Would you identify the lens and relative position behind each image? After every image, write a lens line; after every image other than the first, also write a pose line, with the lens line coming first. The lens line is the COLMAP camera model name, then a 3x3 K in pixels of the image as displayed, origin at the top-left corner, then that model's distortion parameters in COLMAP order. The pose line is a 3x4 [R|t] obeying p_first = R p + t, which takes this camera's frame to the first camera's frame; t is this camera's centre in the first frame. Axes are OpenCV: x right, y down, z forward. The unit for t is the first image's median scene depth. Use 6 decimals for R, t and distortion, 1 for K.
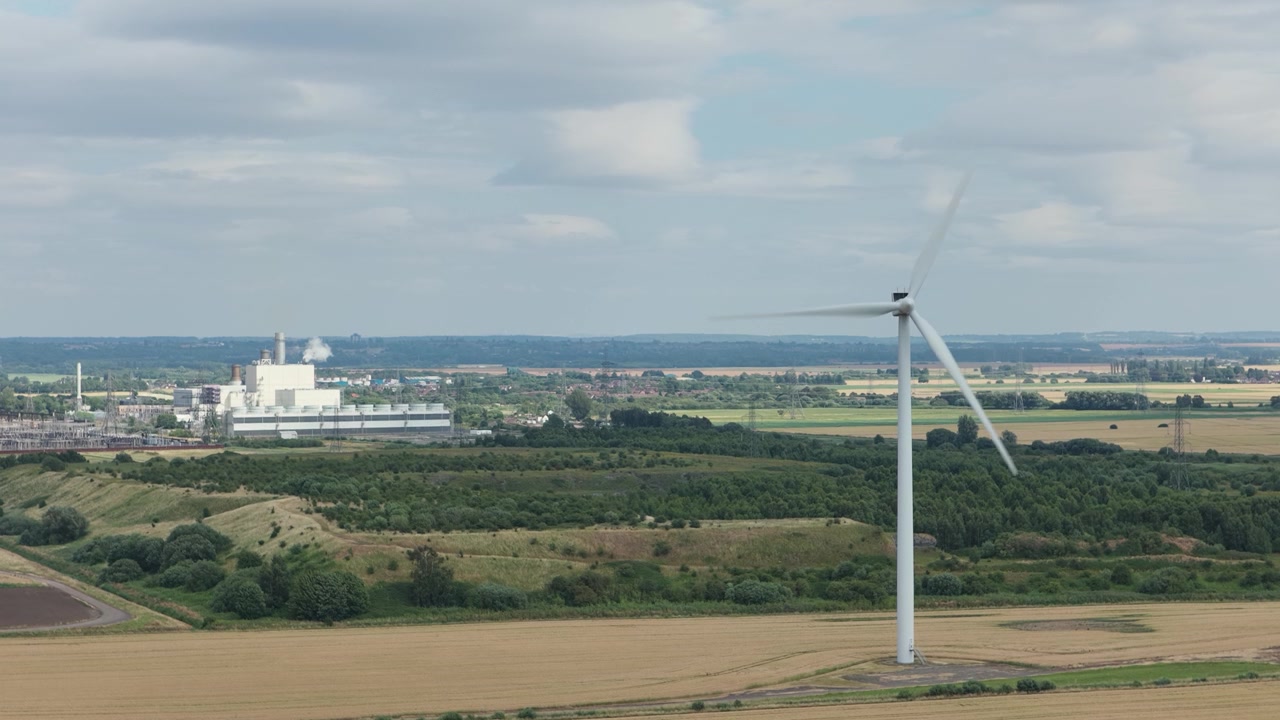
lens RADIAL K [[2782.1, 0, 640.0], [0, 2782.1, 360.0], [0, 0, 1]] dist [-0.152263, 0.333795]
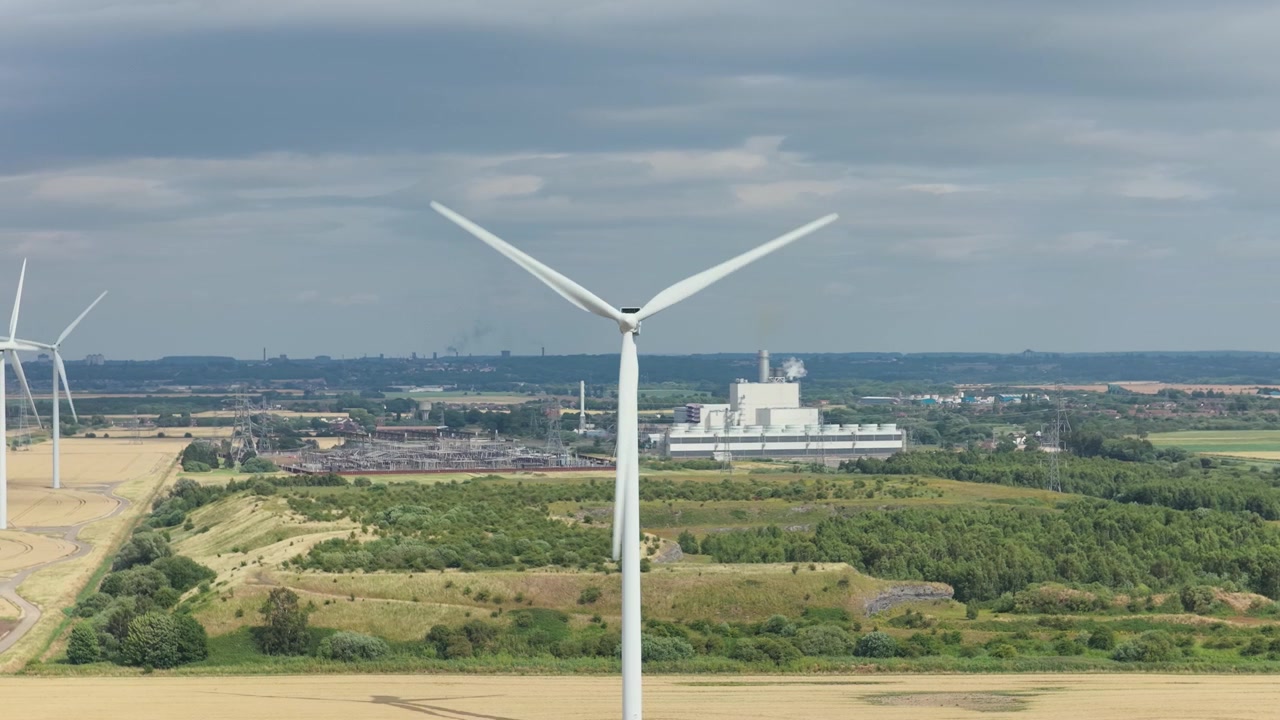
lens RADIAL K [[2782.1, 0, 640.0], [0, 2782.1, 360.0], [0, 0, 1]] dist [-0.152263, 0.333795]
pose [[0.965008, -0.001142, -0.262218, 0.250916], [-0.000312, 0.999985, -0.005502, -0.002850], [0.262220, 0.005391, 0.964993, 0.137049]]
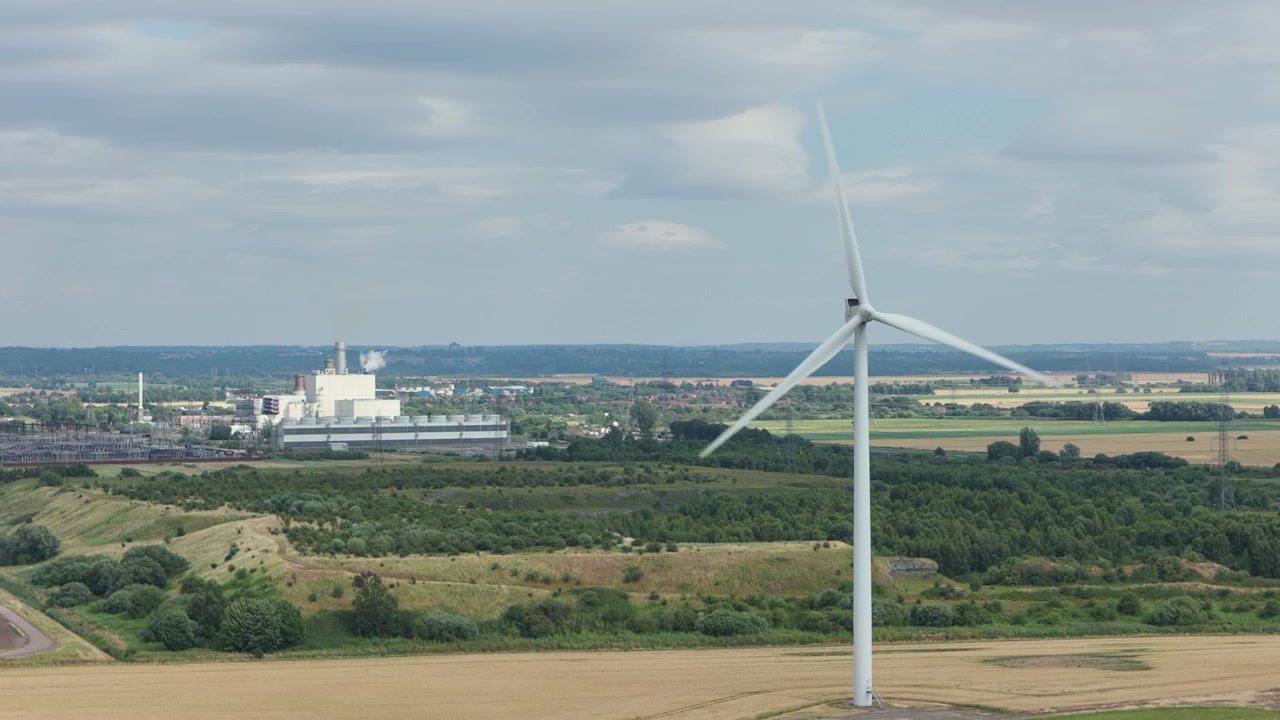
lens RADIAL K [[2782.1, 0, 640.0], [0, 2782.1, 360.0], [0, 0, 1]] dist [-0.152263, 0.333795]
pose [[0.999194, 0.000002, -0.040133, 0.046197], [-0.000129, 0.999995, -0.003177, -0.000962], [0.040133, 0.003179, 0.999189, 0.068337]]
